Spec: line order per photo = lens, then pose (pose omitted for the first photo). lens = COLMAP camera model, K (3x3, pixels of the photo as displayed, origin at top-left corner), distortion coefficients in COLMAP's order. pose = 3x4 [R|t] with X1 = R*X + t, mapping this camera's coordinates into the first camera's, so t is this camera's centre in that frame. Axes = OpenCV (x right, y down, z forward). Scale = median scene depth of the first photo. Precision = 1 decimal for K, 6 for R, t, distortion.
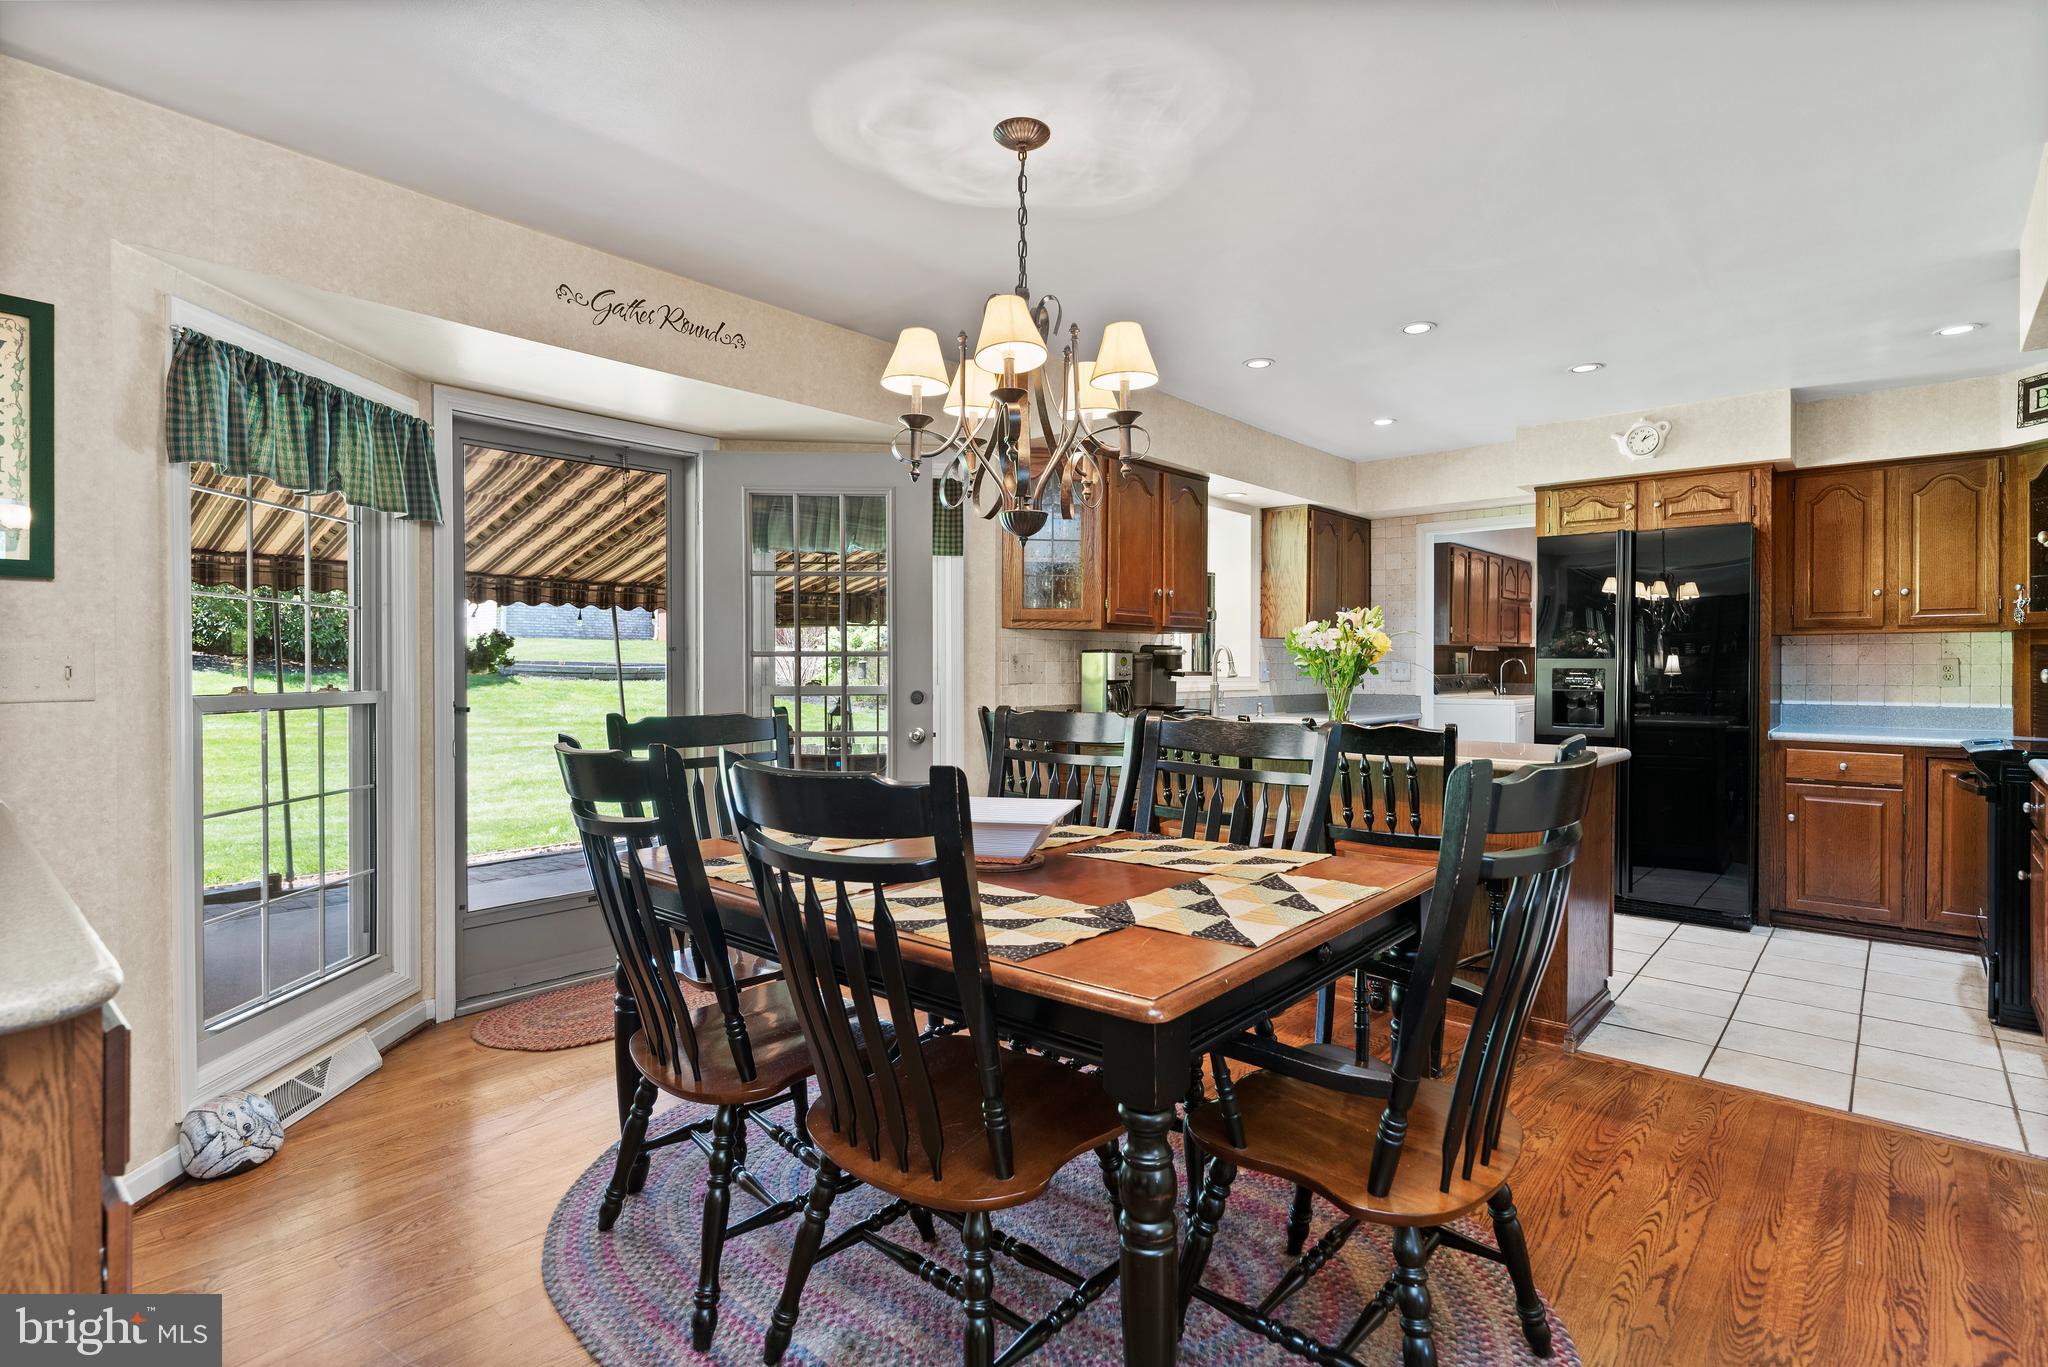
lens RADIAL K [[984.9, 0, 1044.8], [0, 984.9, 679.5], [0, 0, 1]] dist [0.000061, 0.000778]
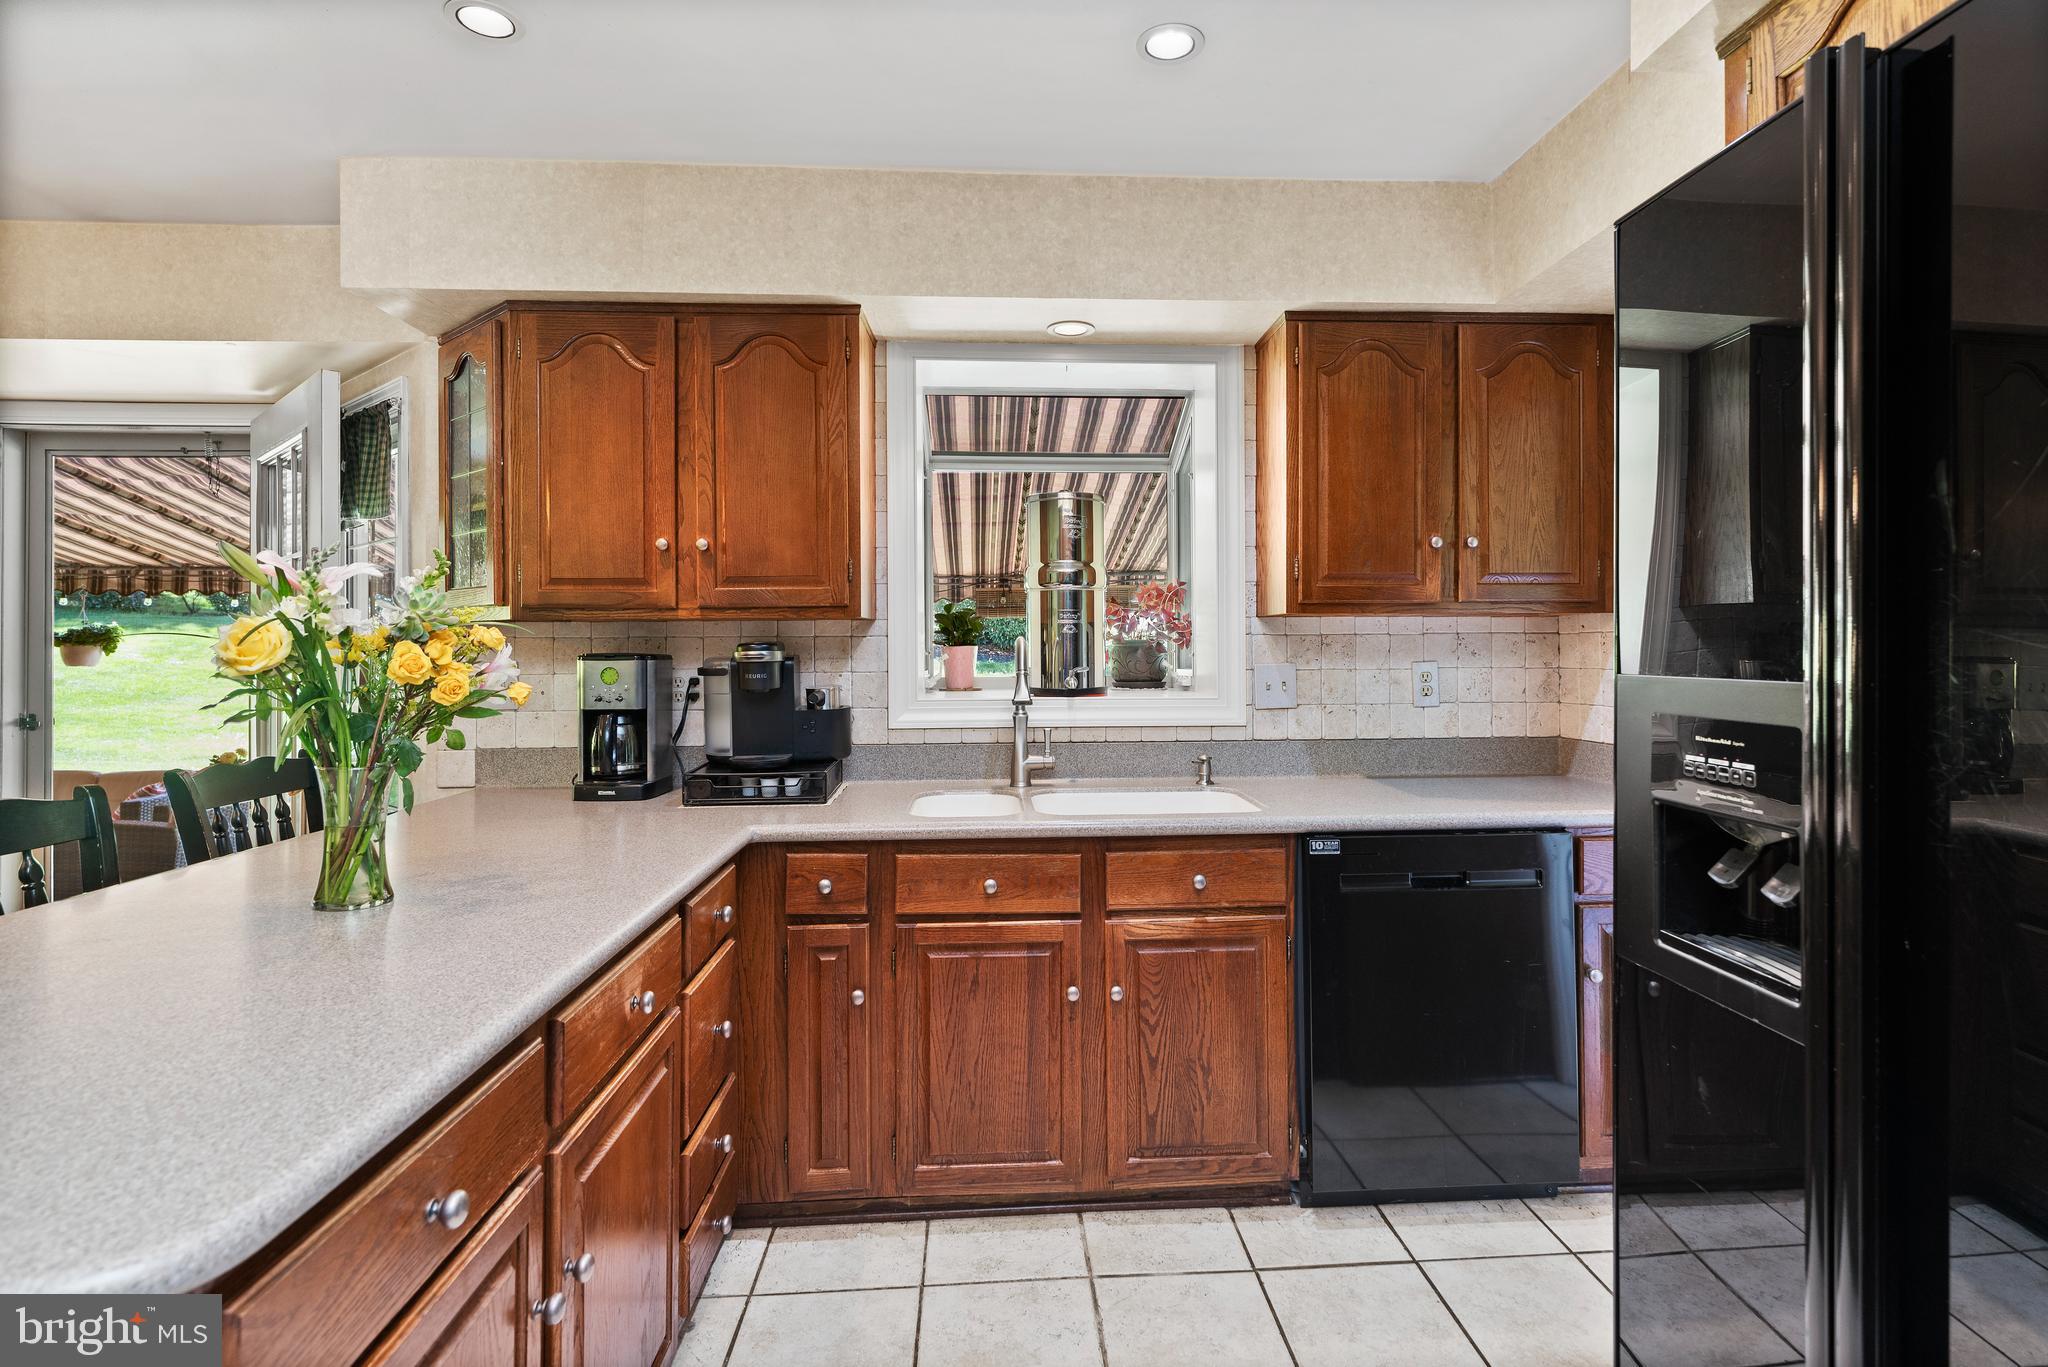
lens RADIAL K [[1005.9, 0, 1047.4], [0, 1005.9, 676.5], [0, 0, 1]] dist [0.000157, 0.000316]
pose [[0.704582, 0.005998, -0.709598, 0.868036], [-0.005800, 0.999980, 0.002694, -0.026891], [0.709599, 0.002218, 0.704602, 1.026209]]
